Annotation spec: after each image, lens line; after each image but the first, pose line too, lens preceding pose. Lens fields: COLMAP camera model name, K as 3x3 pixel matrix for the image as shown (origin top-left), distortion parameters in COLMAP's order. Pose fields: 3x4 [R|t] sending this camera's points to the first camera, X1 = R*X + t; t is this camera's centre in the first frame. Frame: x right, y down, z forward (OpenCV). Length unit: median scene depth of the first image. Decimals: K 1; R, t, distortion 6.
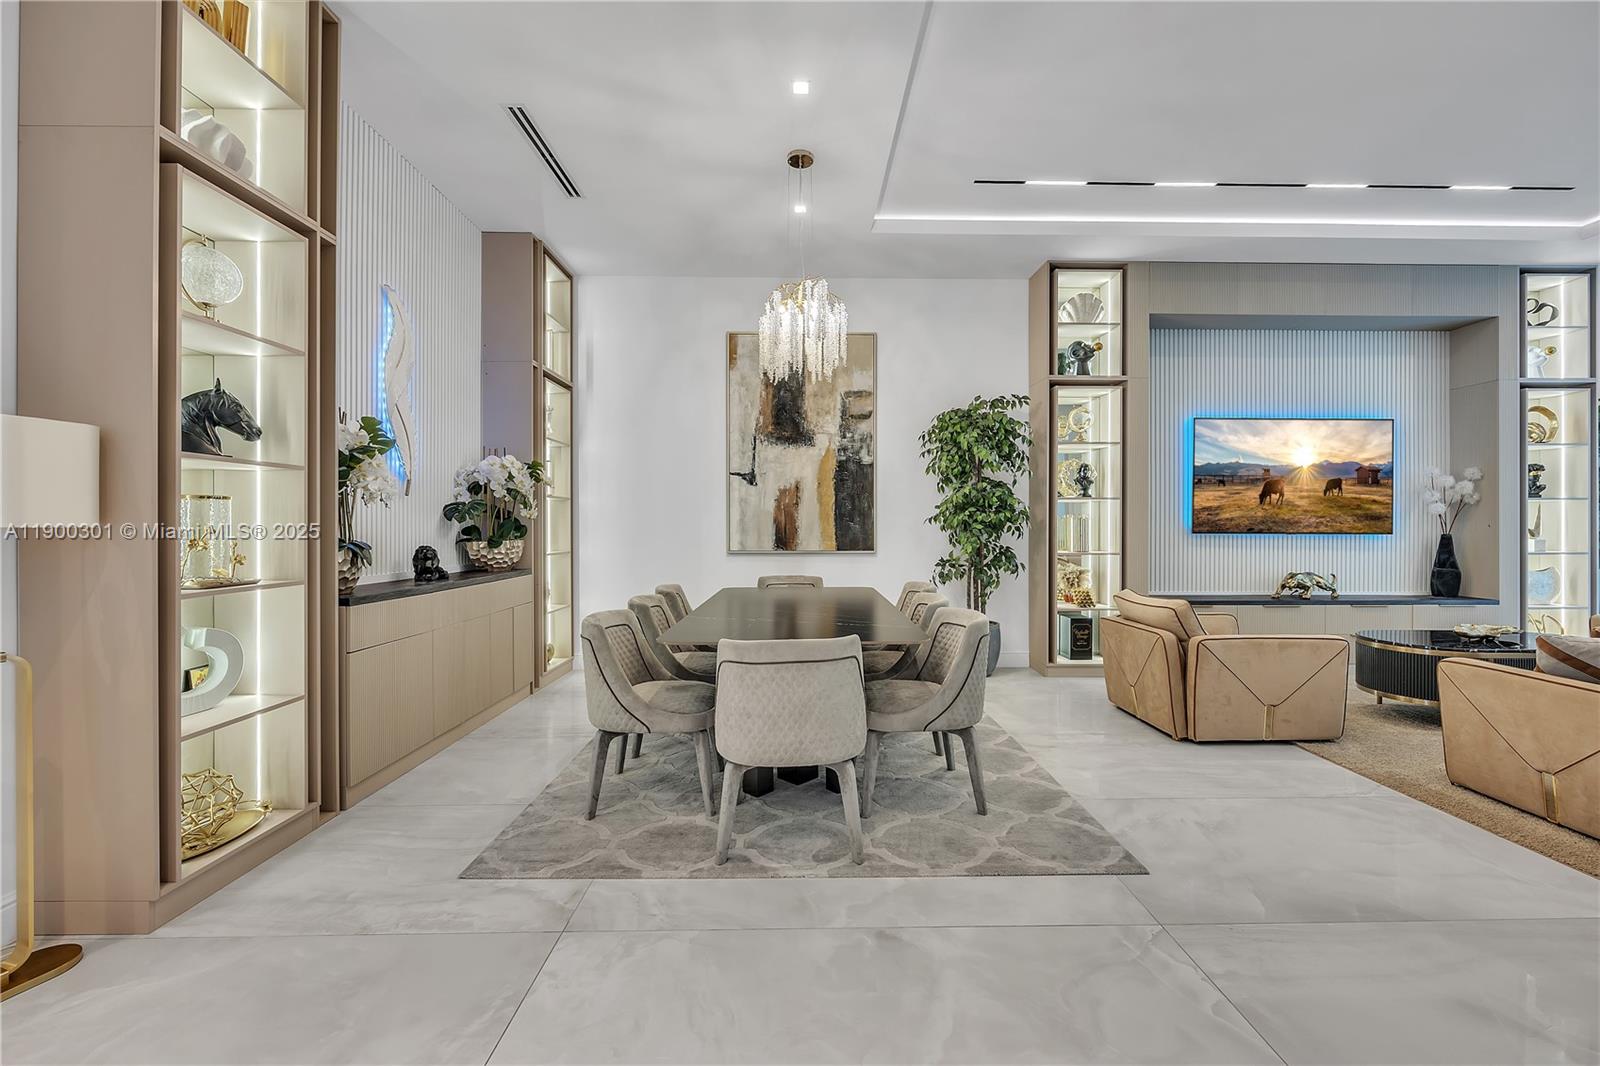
lens RADIAL K [[653.4, 0, 808.3], [0, 653.4, 524.7], [0, 0, 1]] dist [-0.002053, -0.000256]
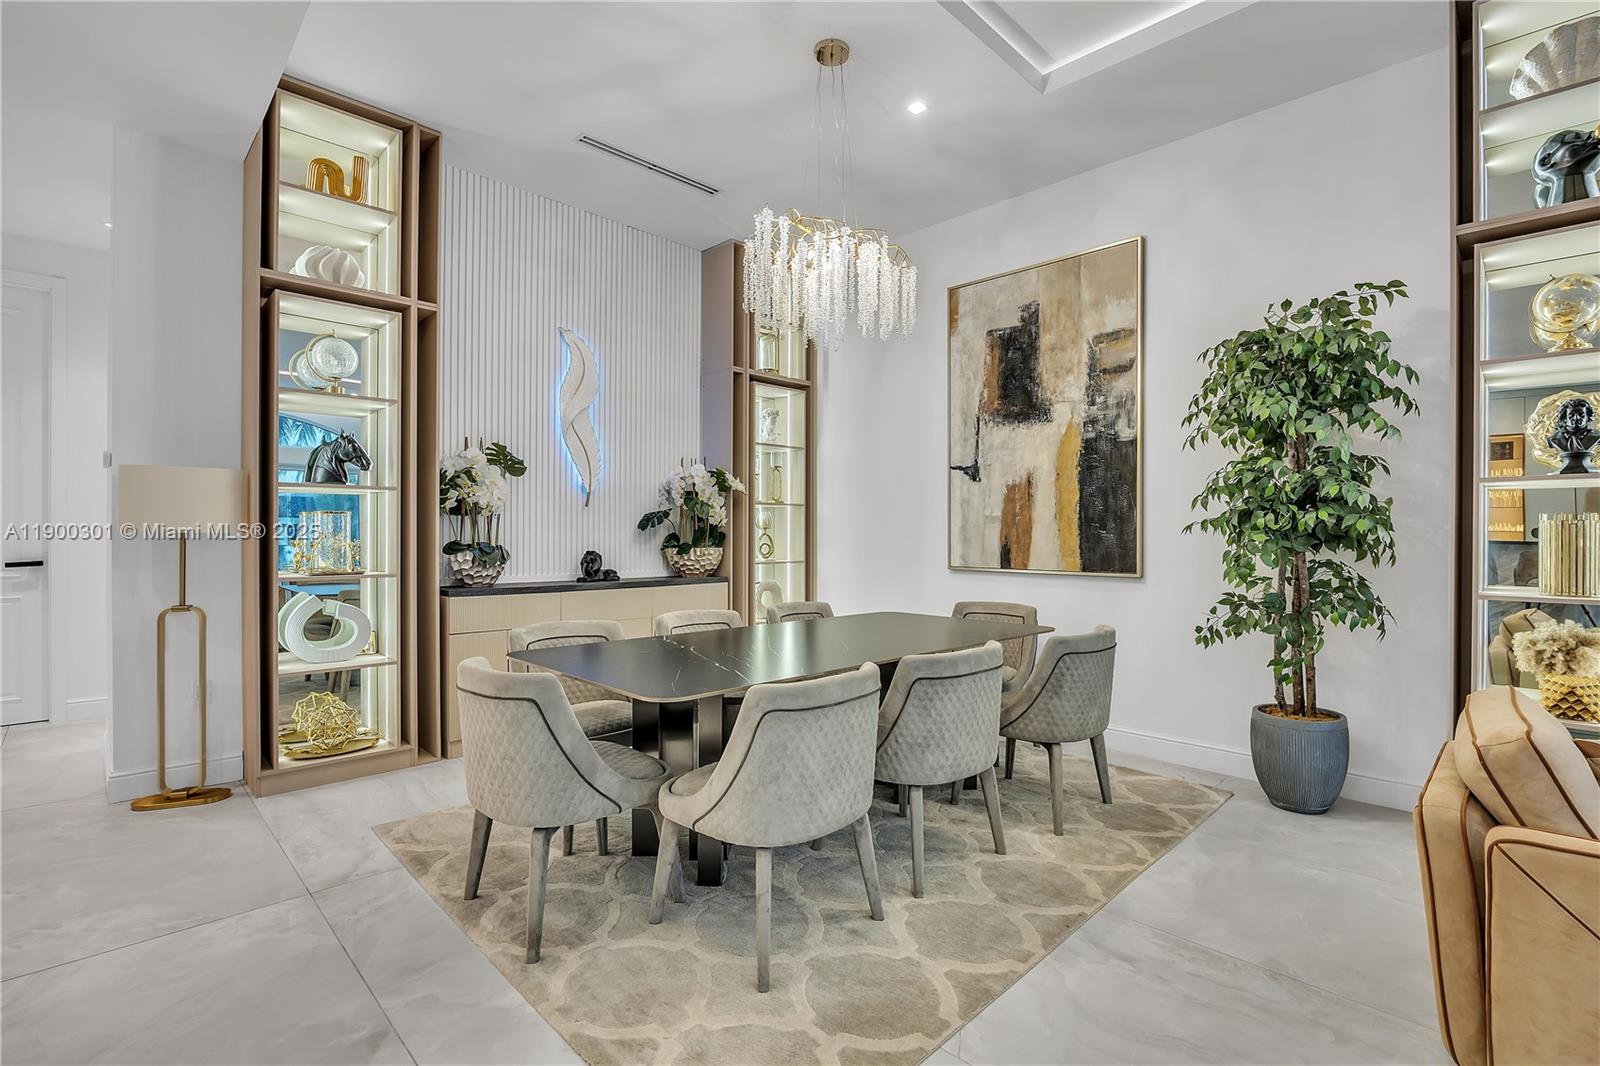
lens RADIAL K [[733.3, 0, 807.4], [0, 733.3, 537.6], [0, 0, 1]] dist [-0.017261, 0.000317]
pose [[0.695624, 0.008357, -0.718357, 0.408553], [-0.002293, 0.999953, 0.009413, -0.002388], [0.718402, -0.004901, 0.695611, 0.273518]]
